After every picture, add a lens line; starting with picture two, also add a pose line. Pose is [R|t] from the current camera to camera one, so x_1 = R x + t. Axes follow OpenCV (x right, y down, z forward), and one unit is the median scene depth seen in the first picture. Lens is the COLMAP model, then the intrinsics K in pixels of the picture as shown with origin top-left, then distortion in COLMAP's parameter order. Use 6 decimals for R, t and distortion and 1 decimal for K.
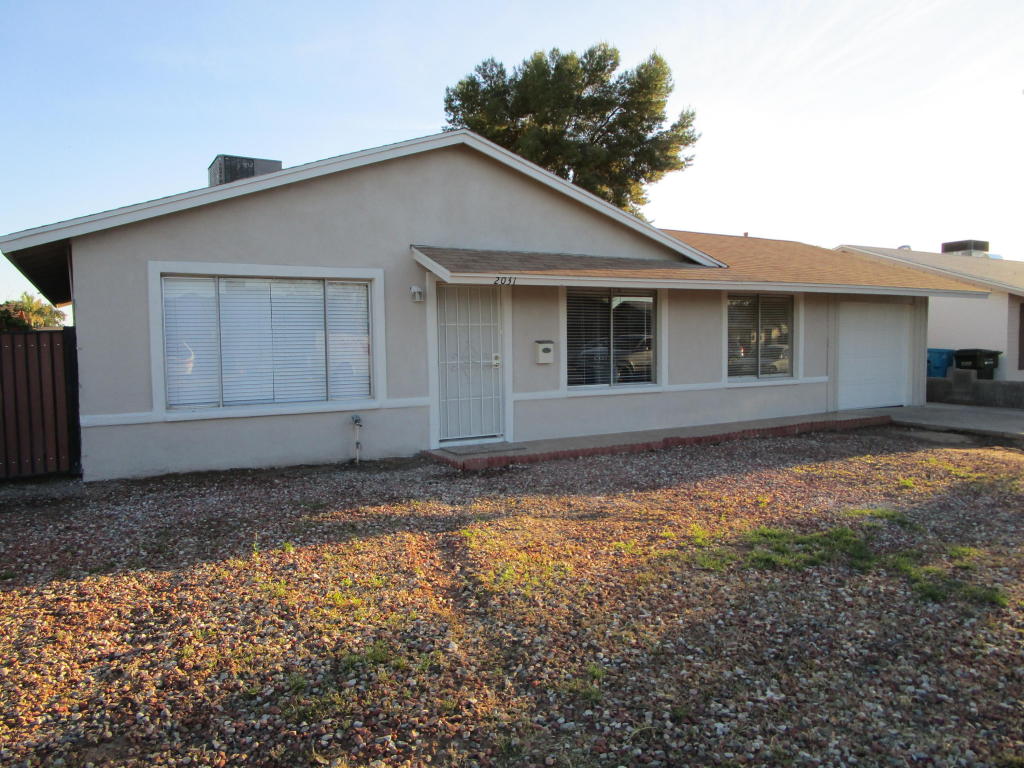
lens RADIAL K [[723.1, 0, 512.0], [0, 723.1, 384.0], [0, 0, 1]] dist [-0.036454, 0.006254]
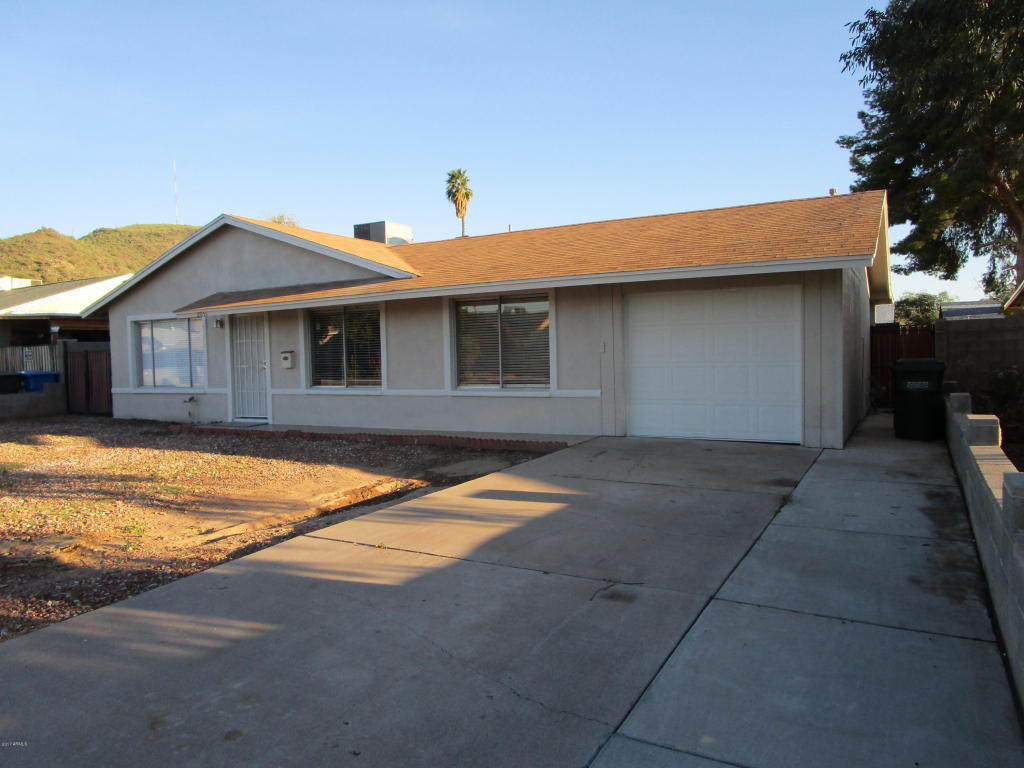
lens RADIAL K [[723.1, 0, 512.0], [0, 723.1, 384.0], [0, 0, 1]] dist [-0.036454, 0.006254]
pose [[0.515773, 0.037101, -0.855922, 1.419655], [-0.030665, 0.999221, 0.024834, -0.045029], [0.856176, 0.013439, 0.516509, 0.668633]]
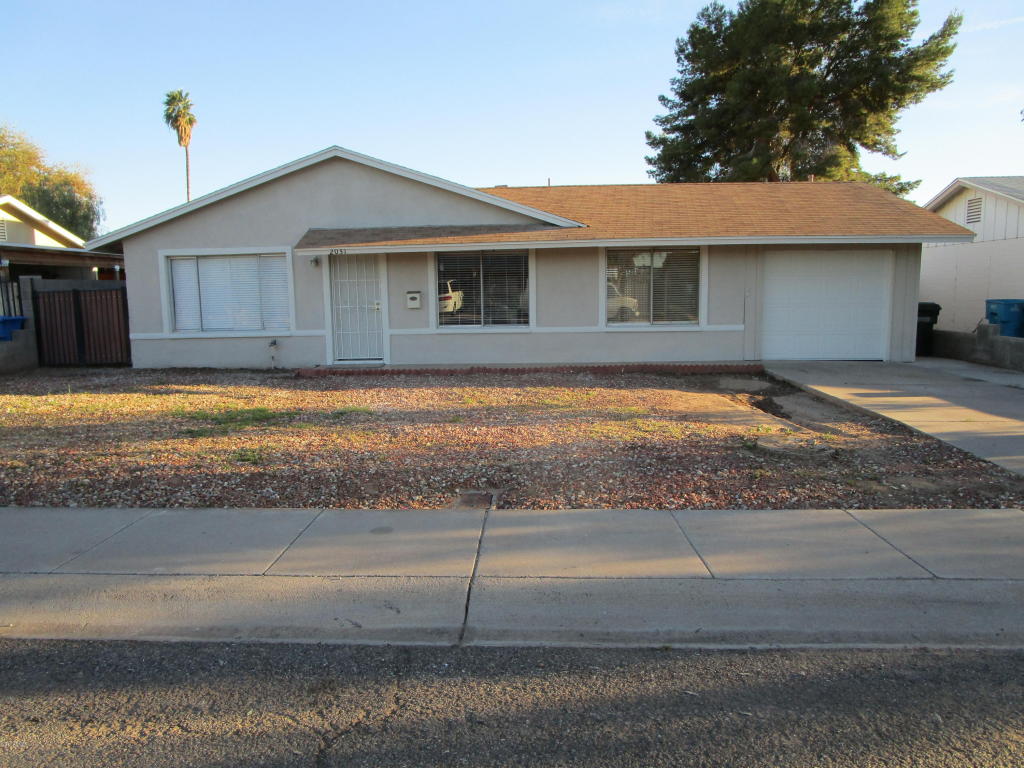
lens RADIAL K [[723.1, 0, 512.0], [0, 723.1, 384.0], [0, 0, 1]] dist [-0.036454, 0.006254]
pose [[0.845412, 0.066812, -0.529919, 0.938414], [-0.025231, 0.996033, 0.085327, -0.007225], [0.533518, -0.058766, 0.843745, -0.059011]]
